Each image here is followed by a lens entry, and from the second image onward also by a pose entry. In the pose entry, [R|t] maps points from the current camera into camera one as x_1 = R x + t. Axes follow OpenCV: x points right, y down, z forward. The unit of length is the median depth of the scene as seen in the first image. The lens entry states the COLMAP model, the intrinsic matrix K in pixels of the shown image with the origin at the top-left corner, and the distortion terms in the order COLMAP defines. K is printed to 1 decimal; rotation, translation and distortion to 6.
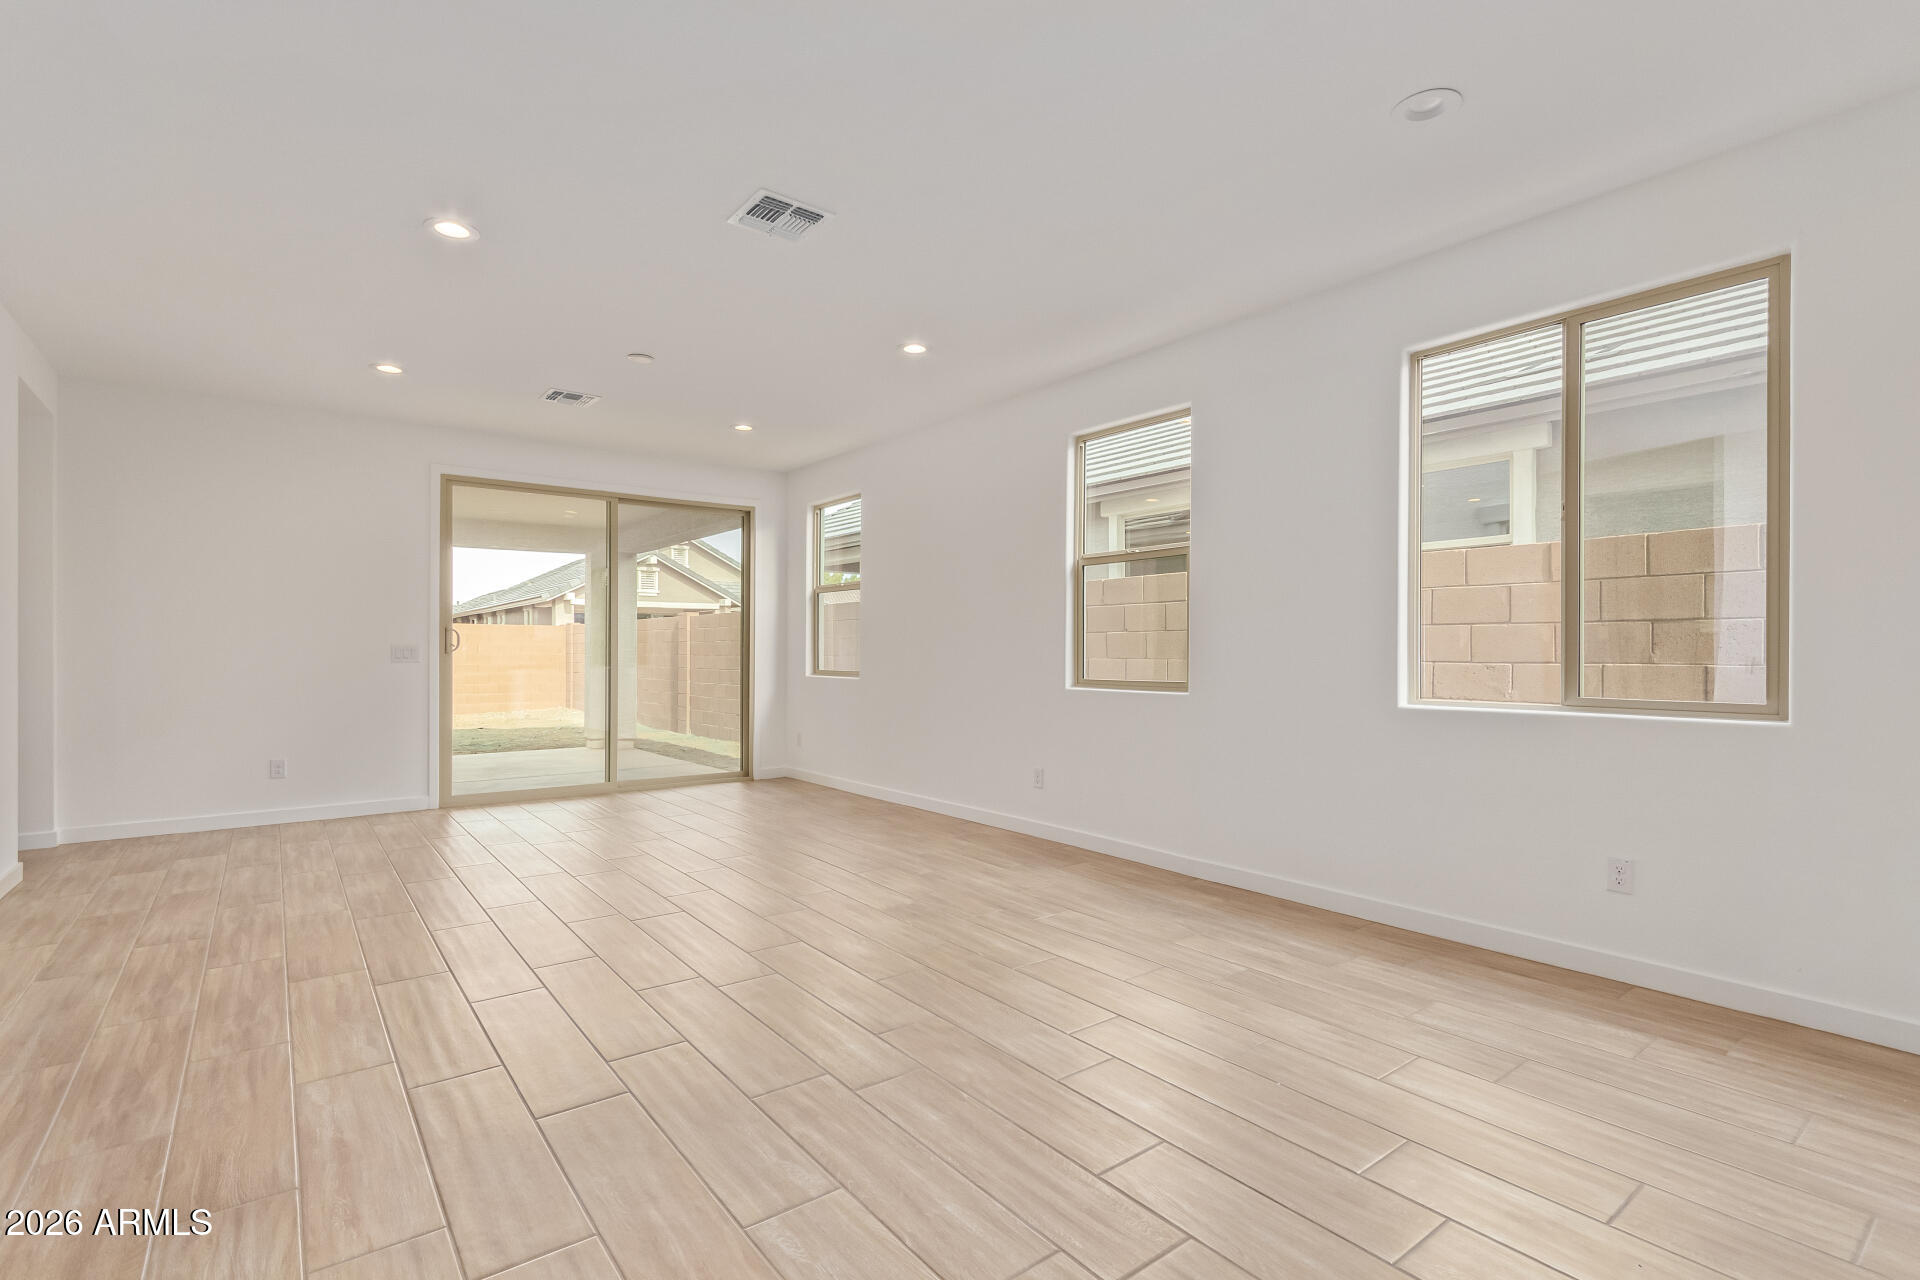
lens RADIAL K [[886.8, 0, 948.9], [0, 886.8, 644.6], [0, 0, 1]] dist [0.000741, 0.000196]
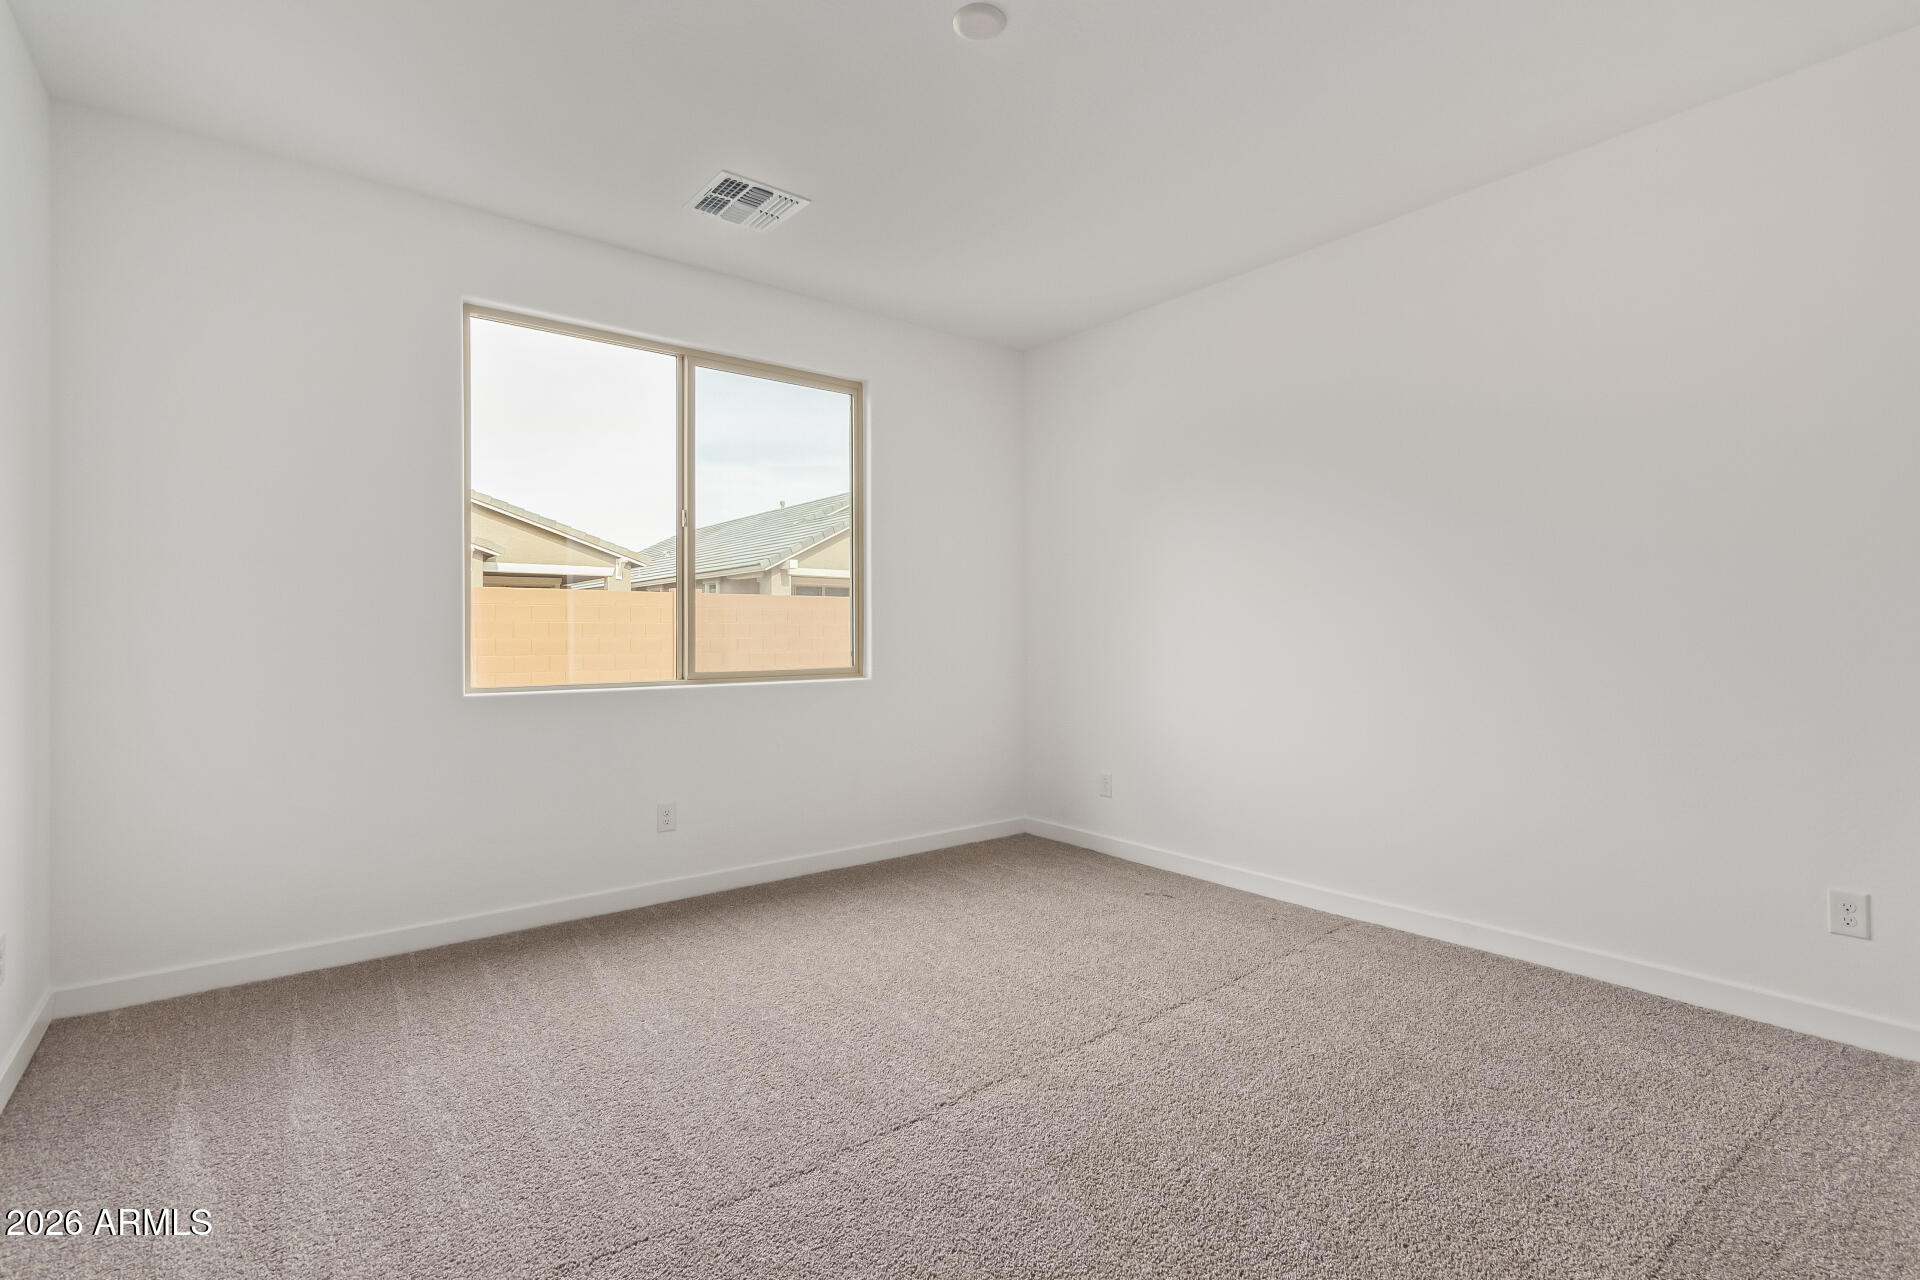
lens RADIAL K [[886.8, 0, 948.7], [0, 886.8, 640.2], [0, 0, 1]] dist [0.000741, 0.000196]
pose [[0.001064, -0.010722, 0.999942, -0.593215], [-0.000482, 0.999942, 0.010723, 0.002593], [-0.999999, -0.000493, 0.001059, 0.766721]]
